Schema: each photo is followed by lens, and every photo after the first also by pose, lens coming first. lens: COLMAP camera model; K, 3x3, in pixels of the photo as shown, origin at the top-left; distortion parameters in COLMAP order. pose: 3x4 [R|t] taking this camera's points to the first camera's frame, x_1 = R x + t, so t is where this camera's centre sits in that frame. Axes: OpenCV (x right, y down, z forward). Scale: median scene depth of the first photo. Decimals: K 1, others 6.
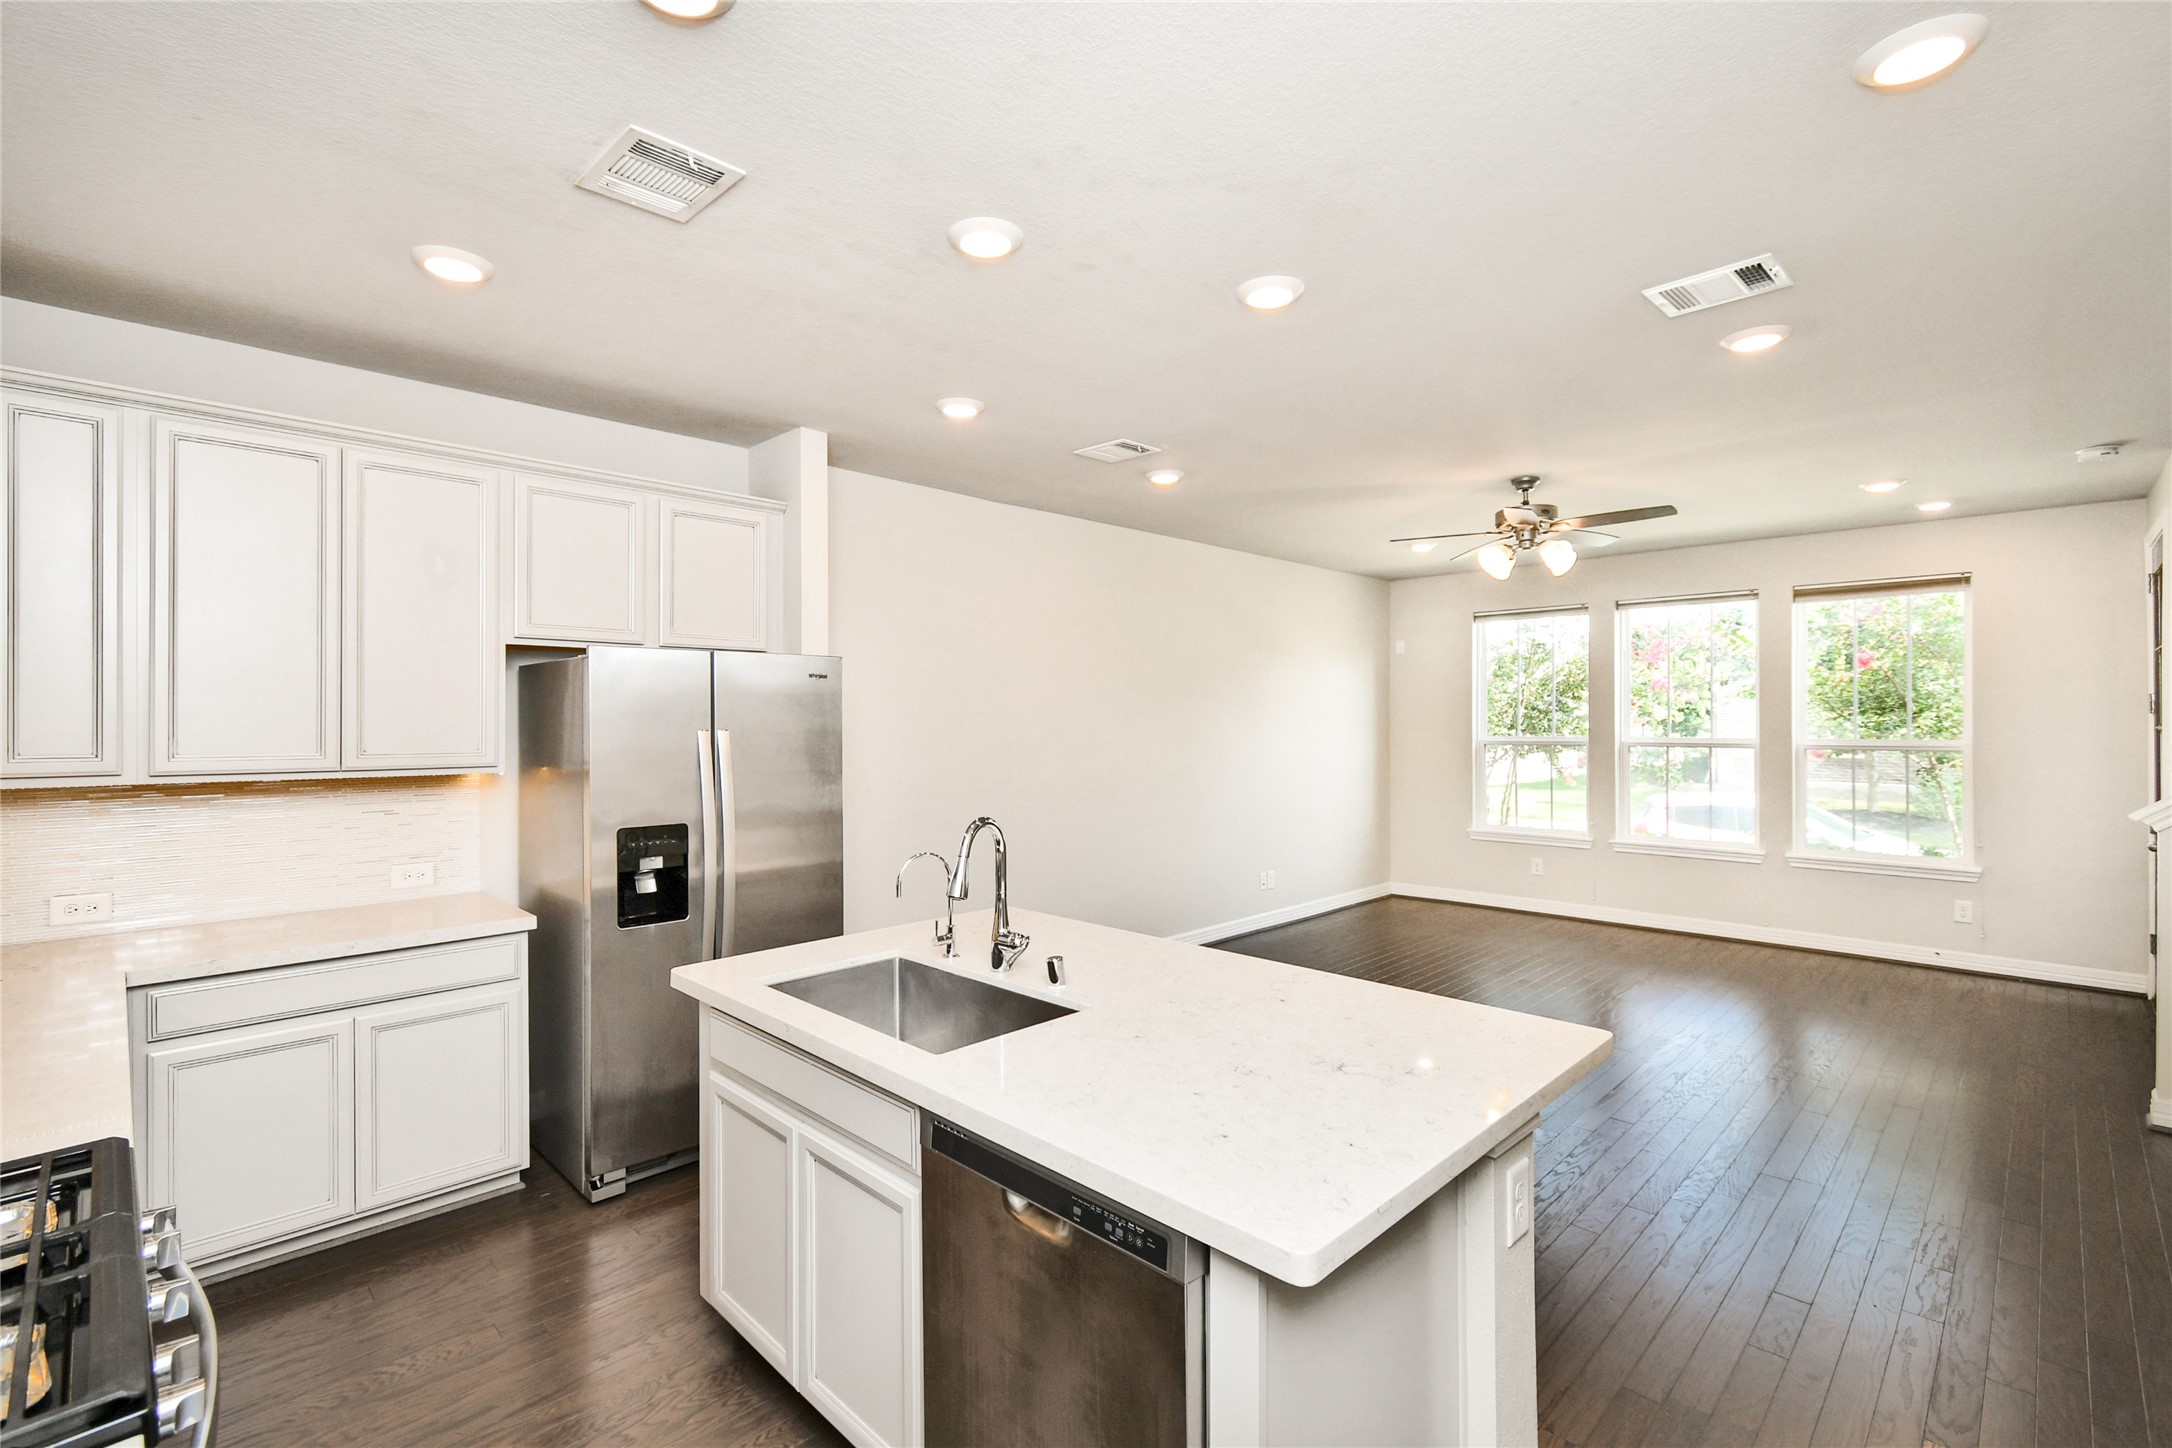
lens RADIAL K [[973.5, 0, 1075.8], [0, 973.5, 720.1], [0, 0, 1]] dist [0.000861, -0.000630]
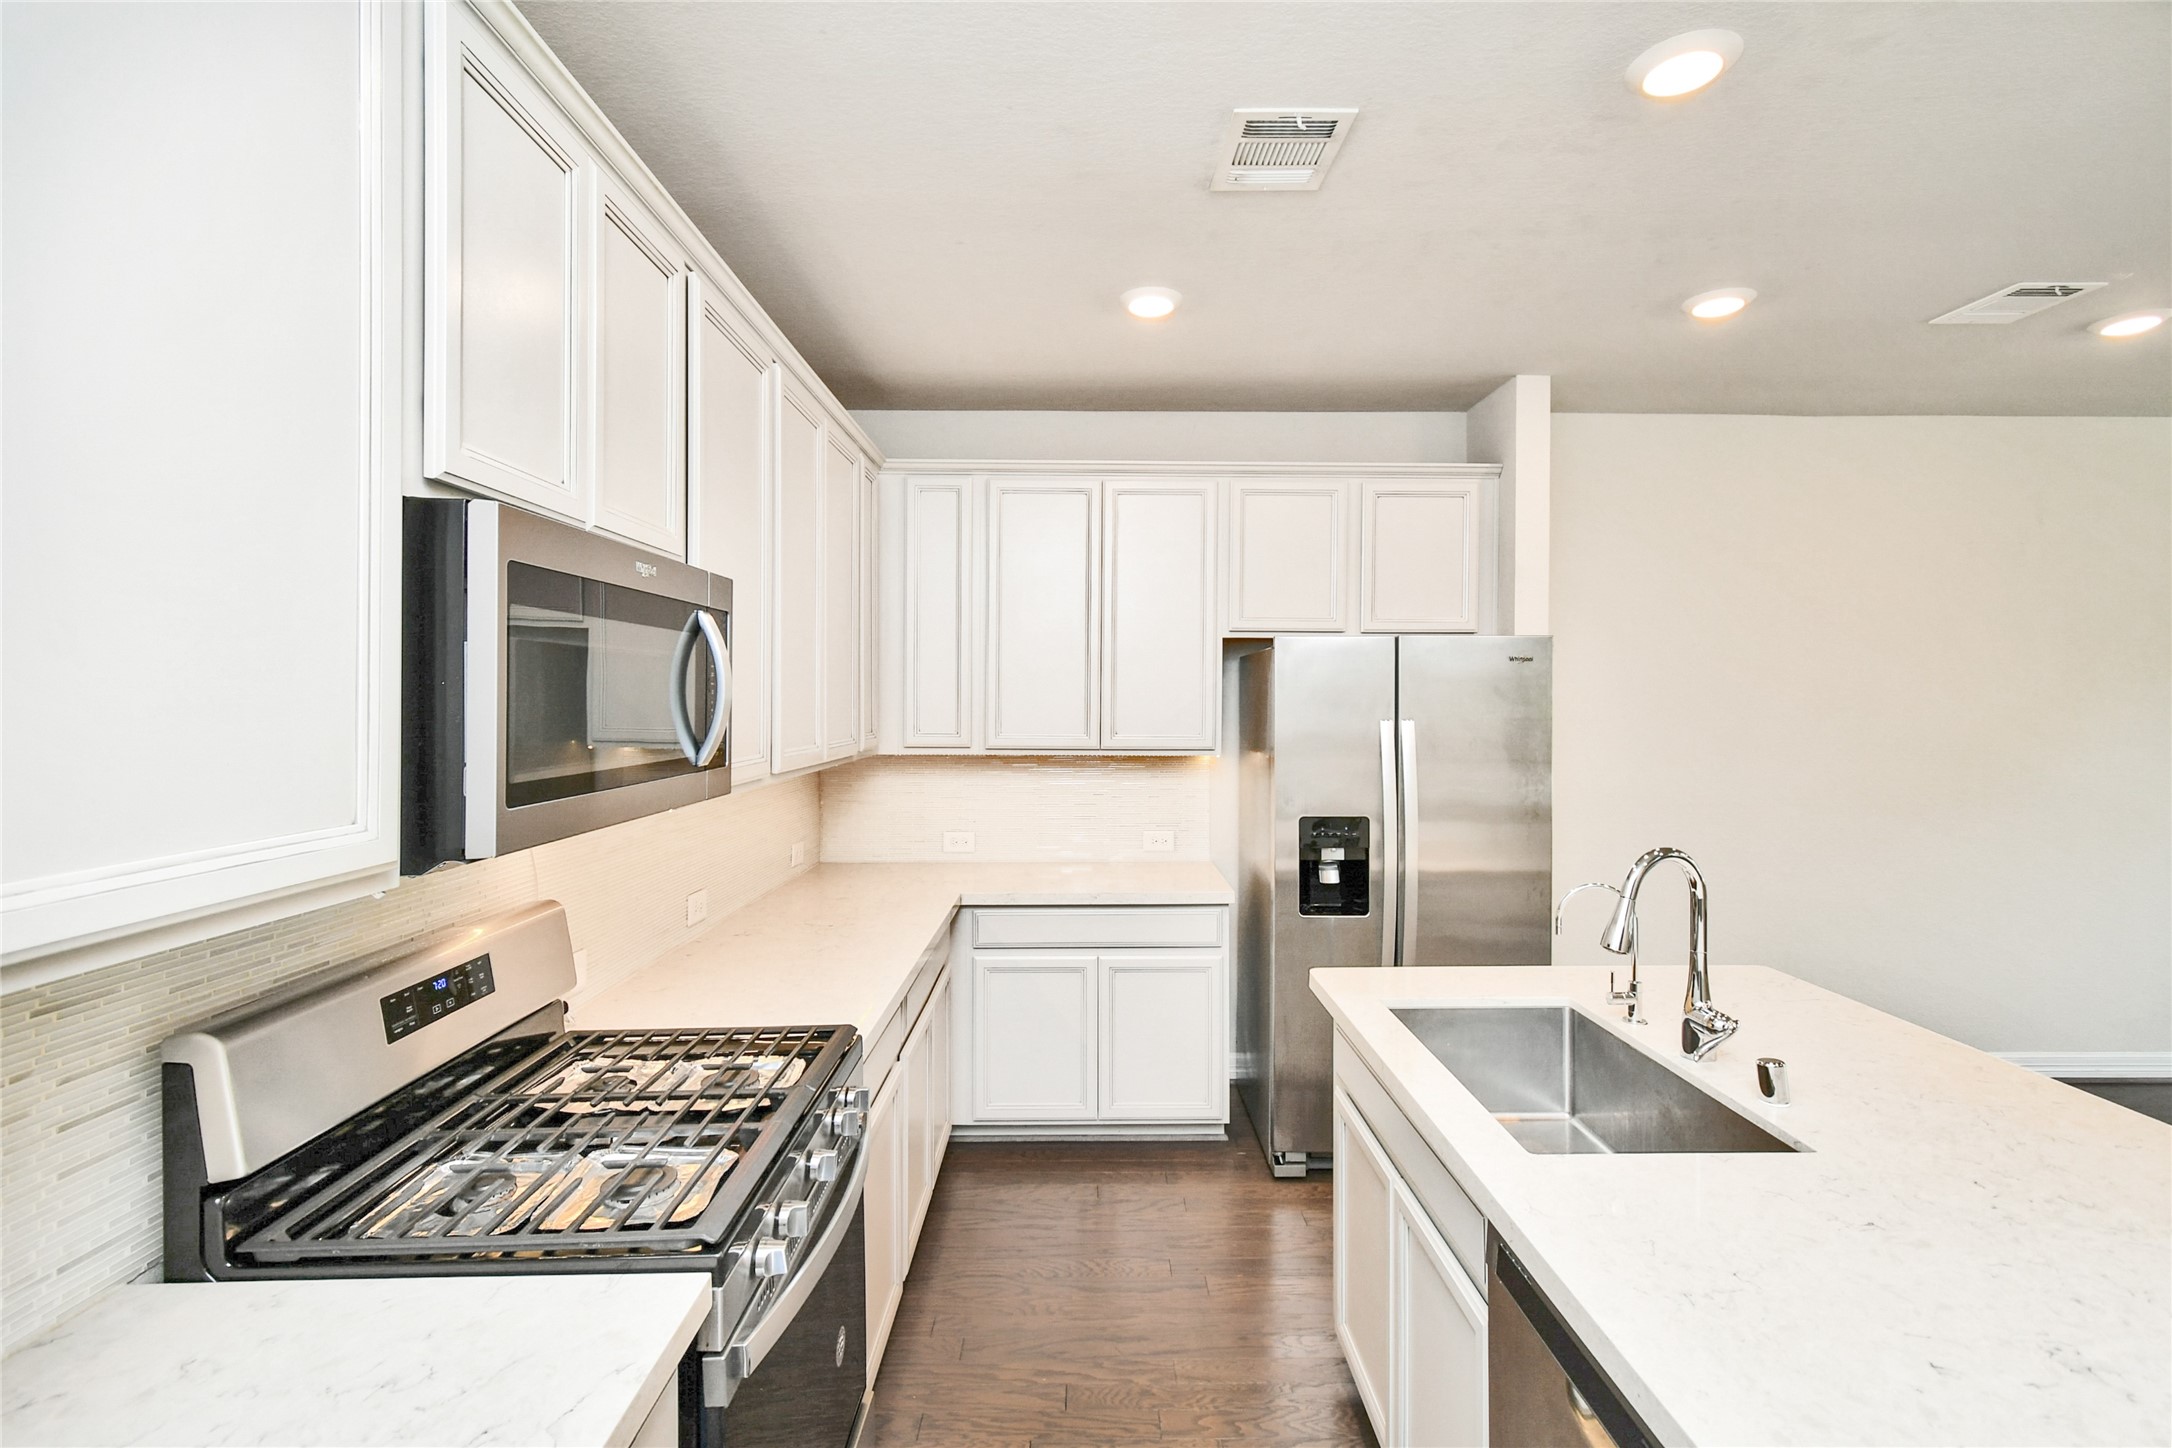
lens RADIAL K [[989.5, 0, 1095.6], [0, 989.5, 709.5], [0, 0, 1]] dist [-0.000820, -0.000833]
pose [[0.716369, 0.009632, -0.697655, 0.090657], [-0.002328, 0.999932, 0.011415, -0.010541], [0.697717, -0.006553, 0.716343, 0.114682]]
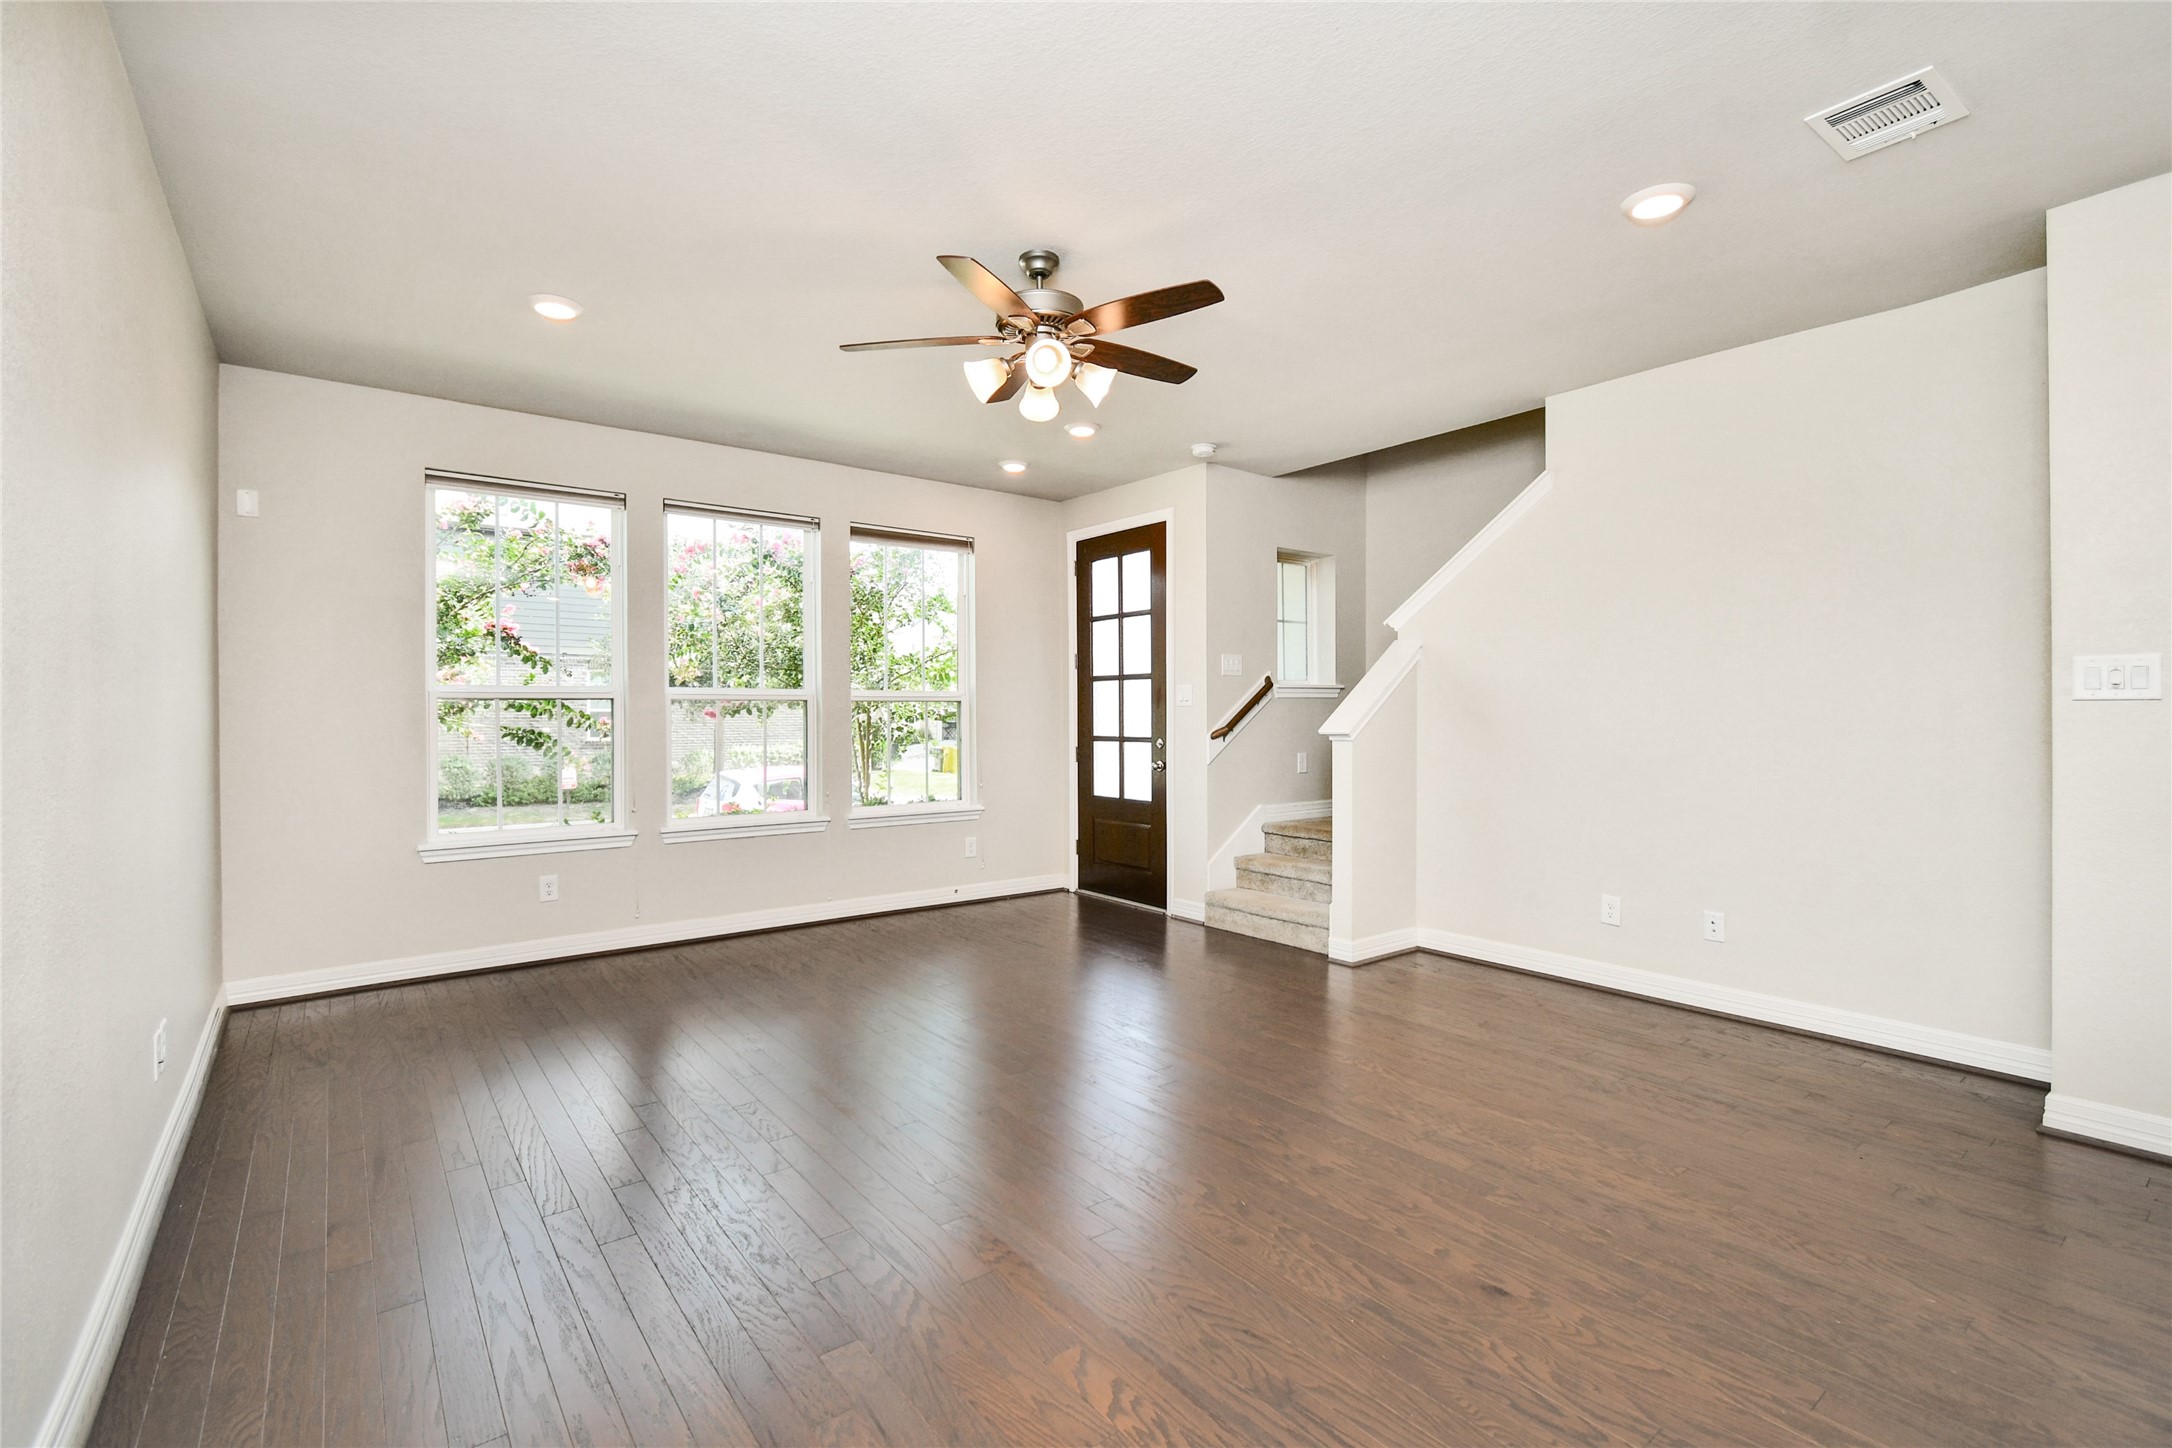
lens RADIAL K [[959.5, 0, 1082.0], [0, 959.5, 720.3], [0, 0, 1]] dist [0.004504, 0.000048]
pose [[0.126745, -0.005547, 0.991920, -0.267896], [0.003028, 0.999982, 0.005205, 0.091452], [-0.991931, 0.002344, 0.126760, 1.388470]]
